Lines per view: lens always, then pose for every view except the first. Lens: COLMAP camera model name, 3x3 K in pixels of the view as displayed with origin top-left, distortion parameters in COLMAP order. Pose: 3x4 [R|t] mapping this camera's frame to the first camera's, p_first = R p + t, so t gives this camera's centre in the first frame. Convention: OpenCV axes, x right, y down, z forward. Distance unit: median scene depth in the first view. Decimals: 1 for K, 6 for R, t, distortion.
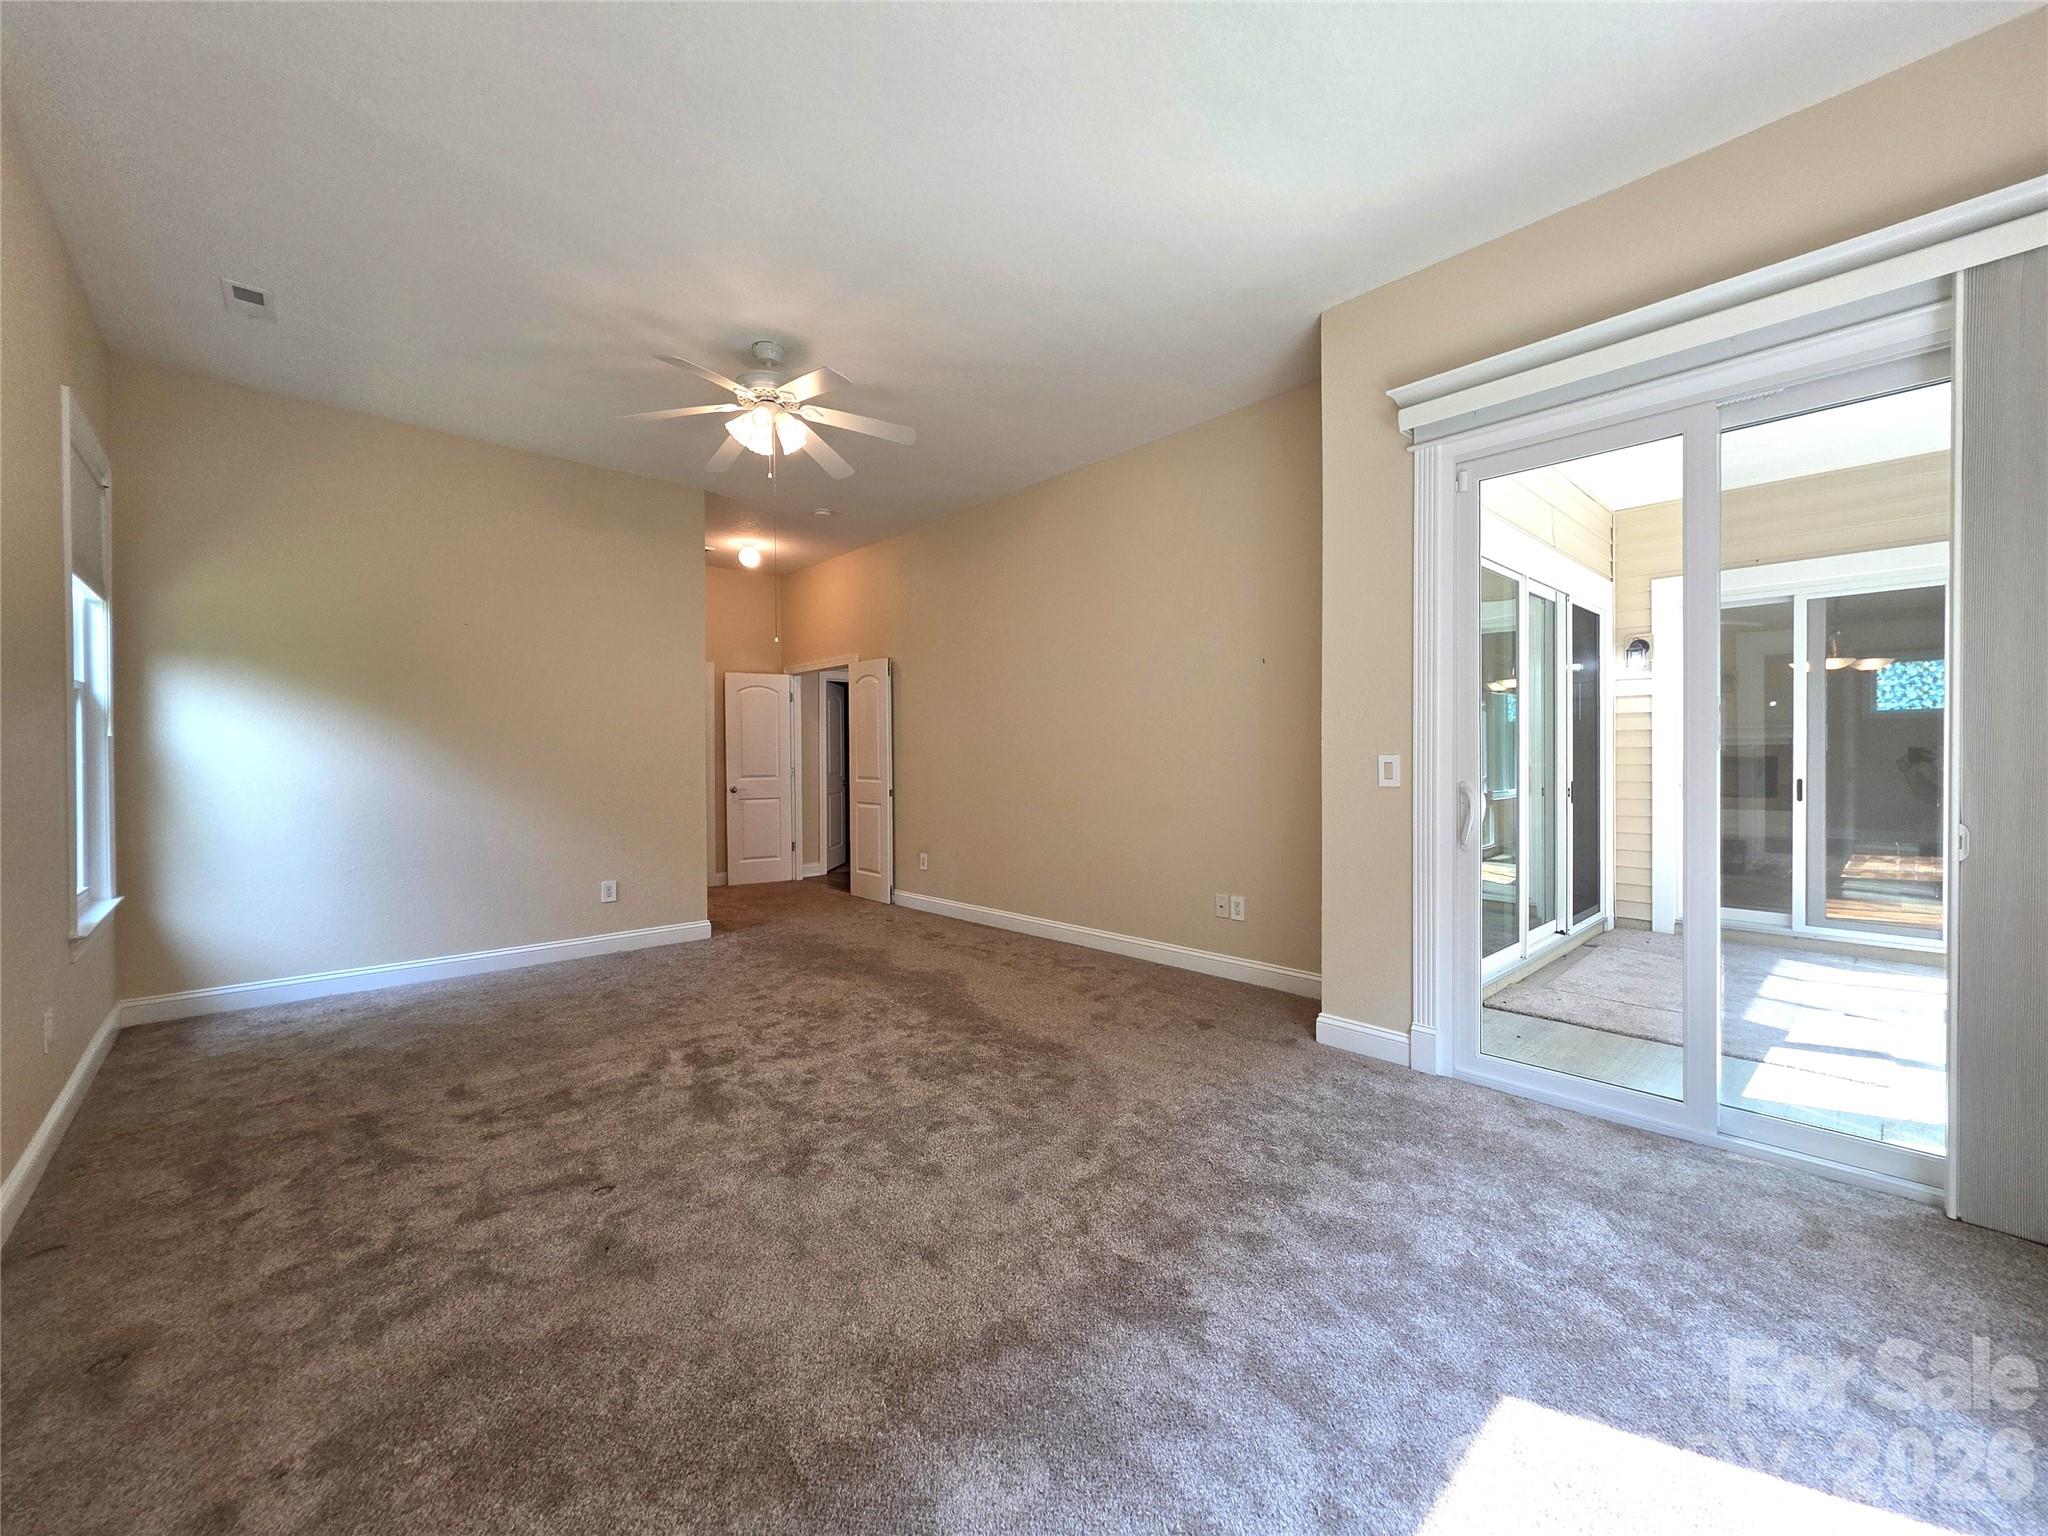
lens RADIAL K [[820.8, 0, 1034.4], [0, 820.8, 762.1], [0, 0, 1]] dist [0.002925, 0.000193]
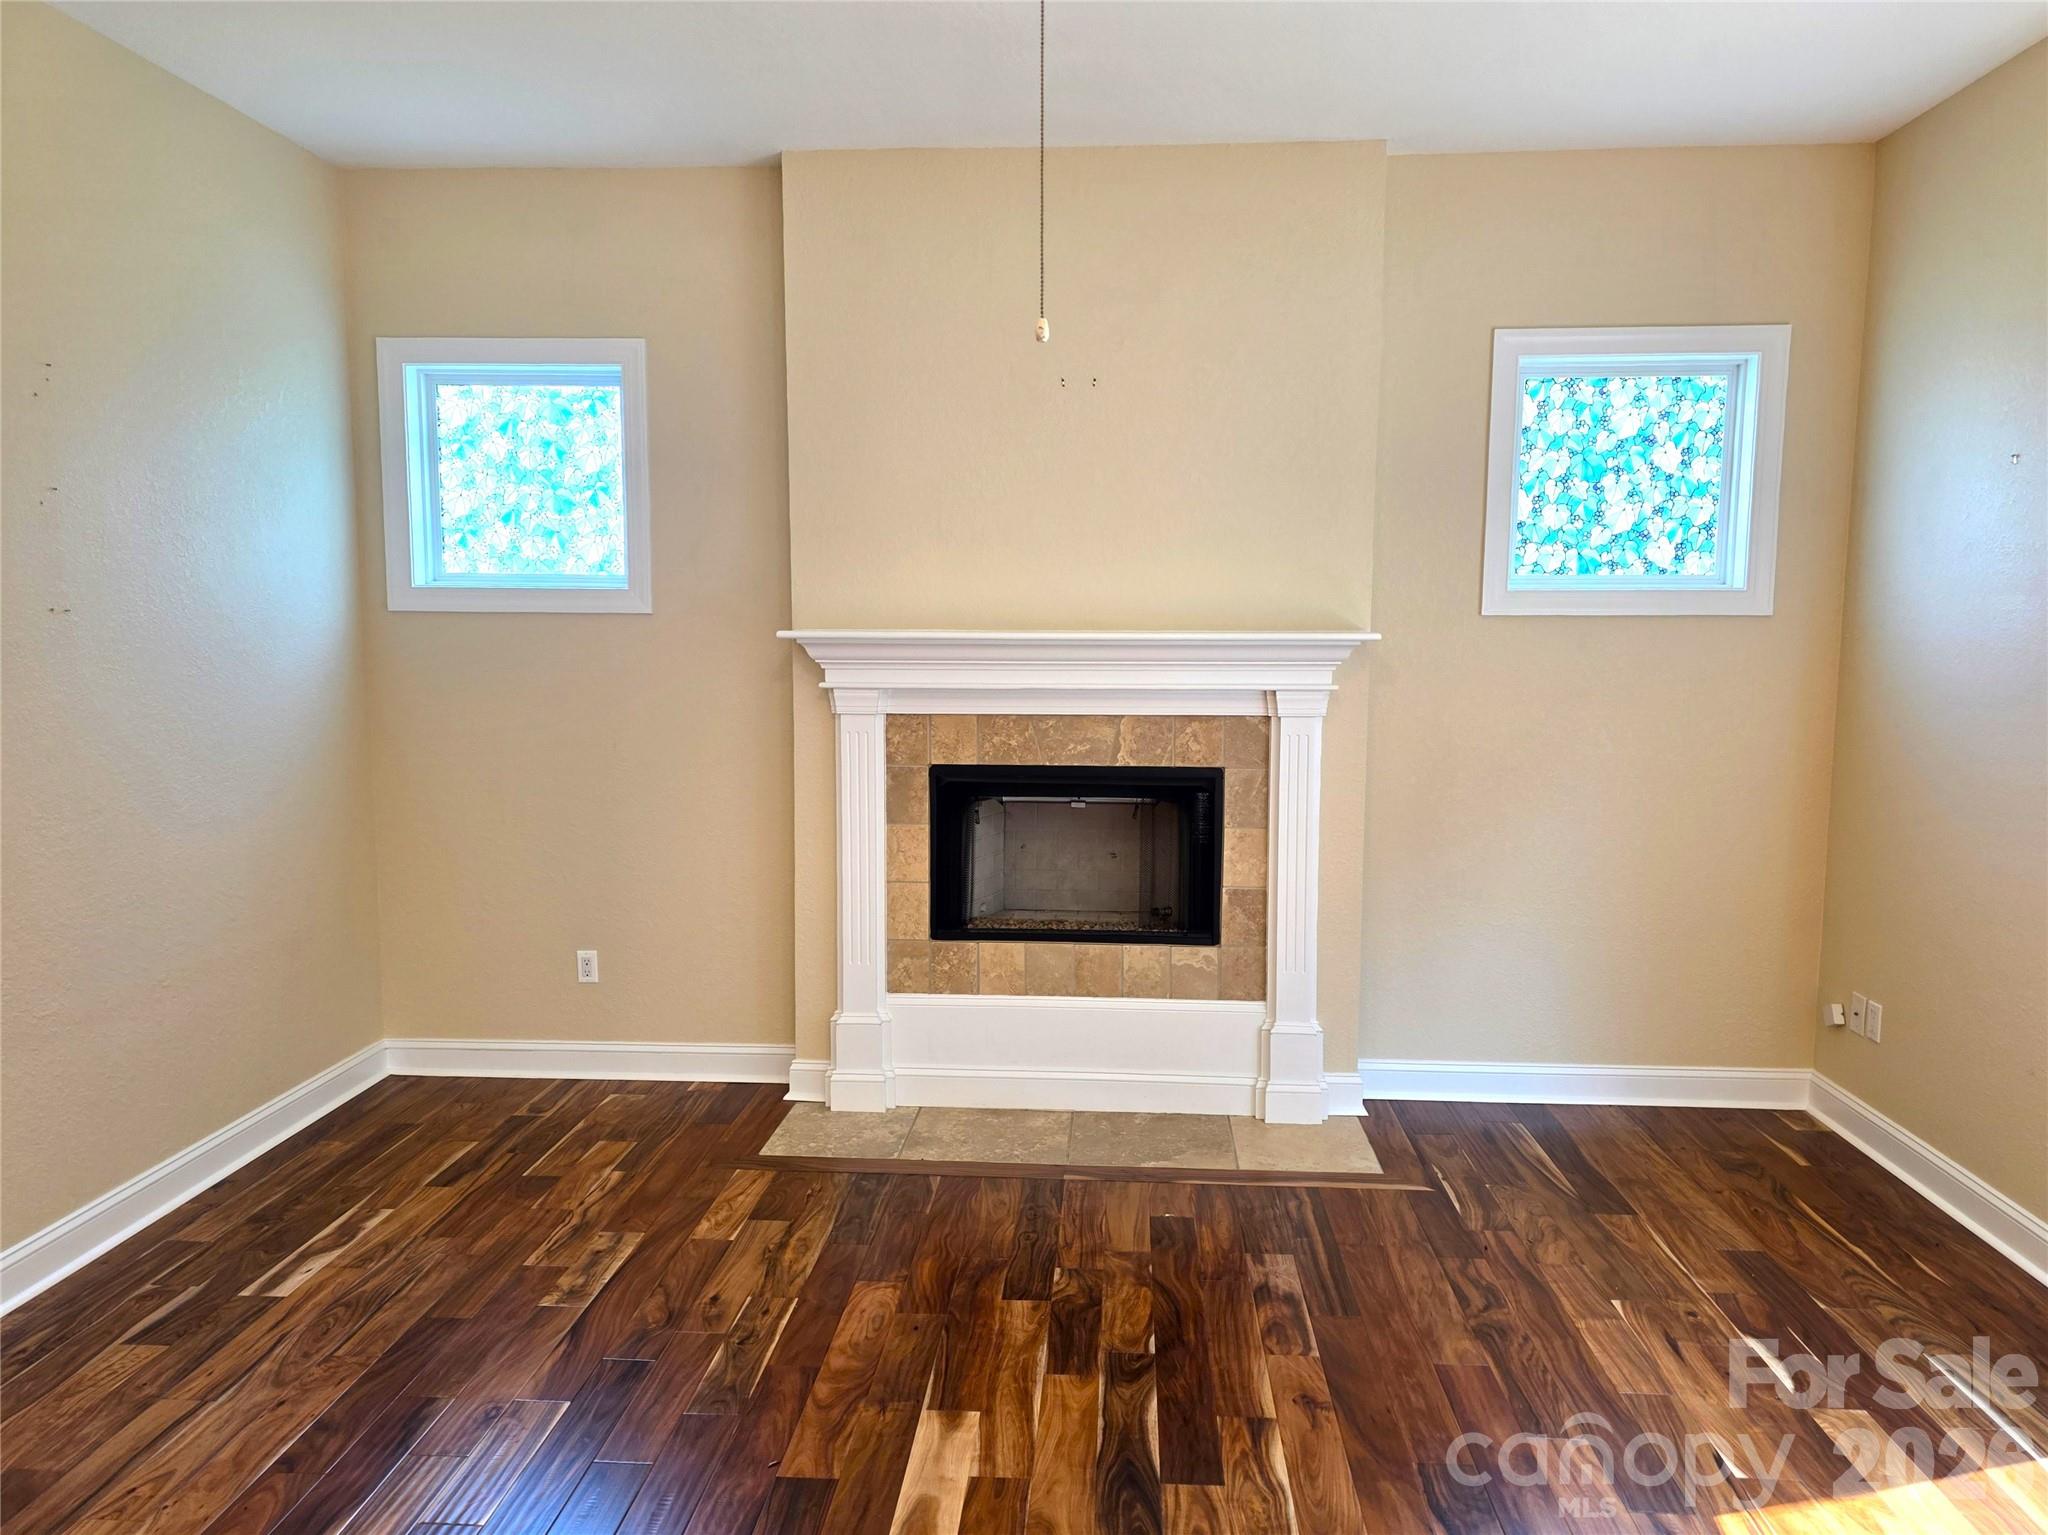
lens RADIAL K [[1393.4, 0, 1019.4], [0, 1393.4, 774.3], [0, 0, 1]] dist [0.035382, -0.004407]
pose [[0.733183, -0.066094, 0.676812, 0.649095], [-0.000768, 0.995185, 0.098016, -0.046420], [-0.680031, -0.072383, 0.729602, 0.817192]]
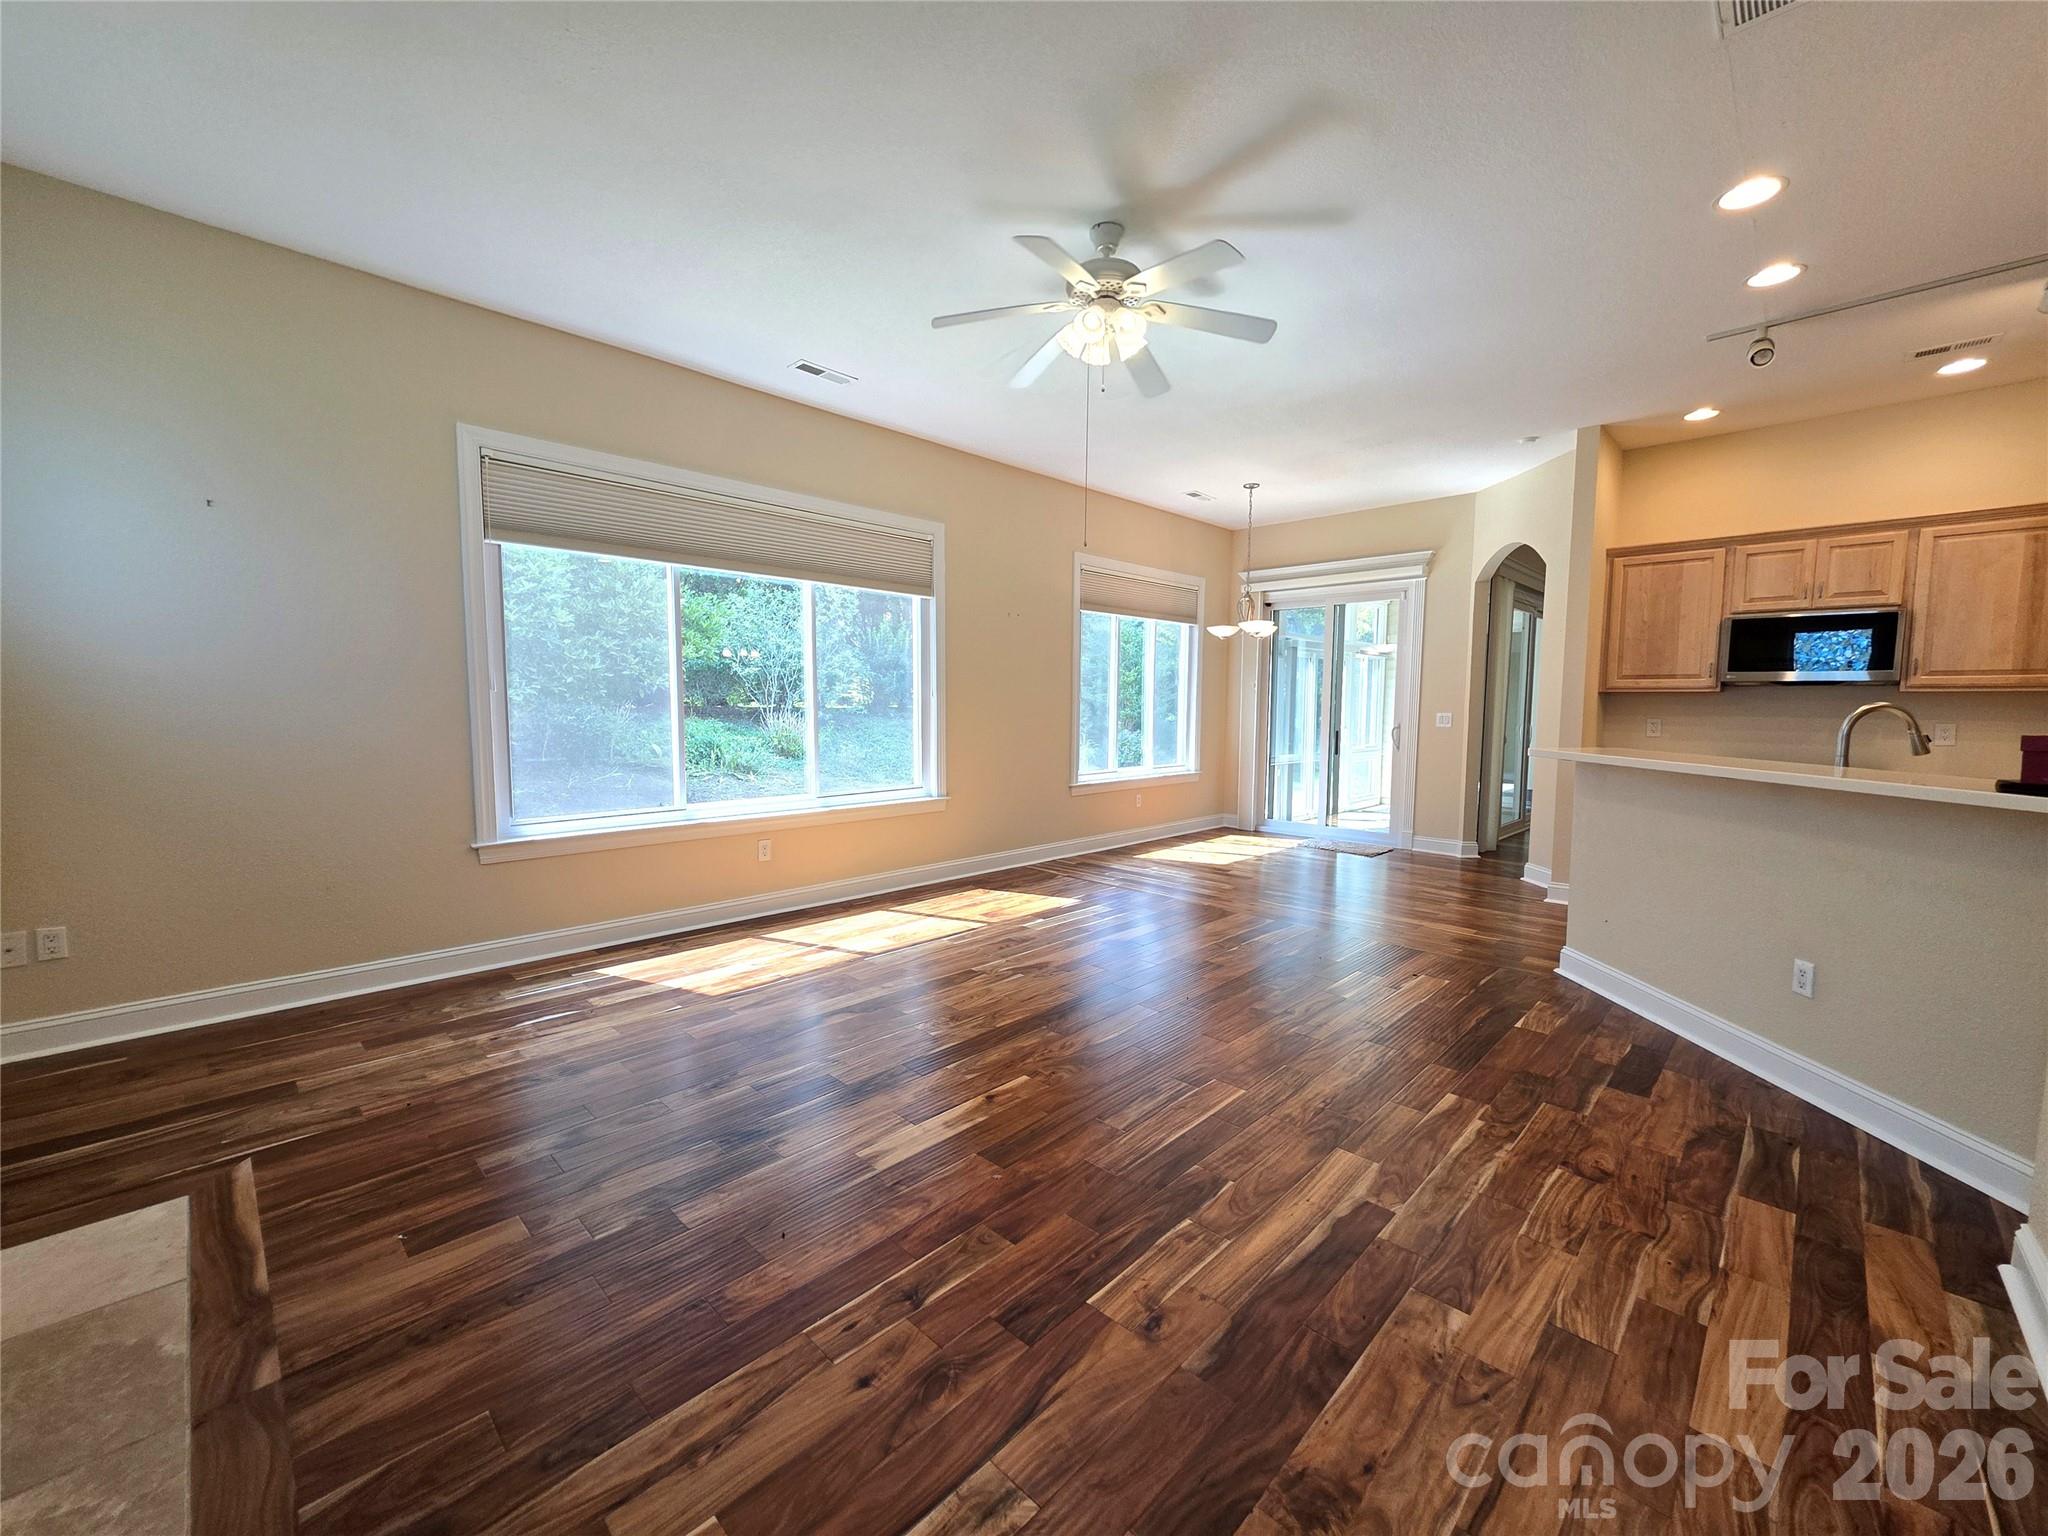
lens RADIAL K [[820.8, 0, 1030.4], [0, 820.8, 770.6], [0, 0, 1]] dist [0.002925, 0.000193]
pose [[-0.998771, 0.004967, -0.049316, 0.780290], [0.000408, 0.995756, 0.092031, -0.020695], [0.049564, 0.091898, -0.994534, 1.219558]]
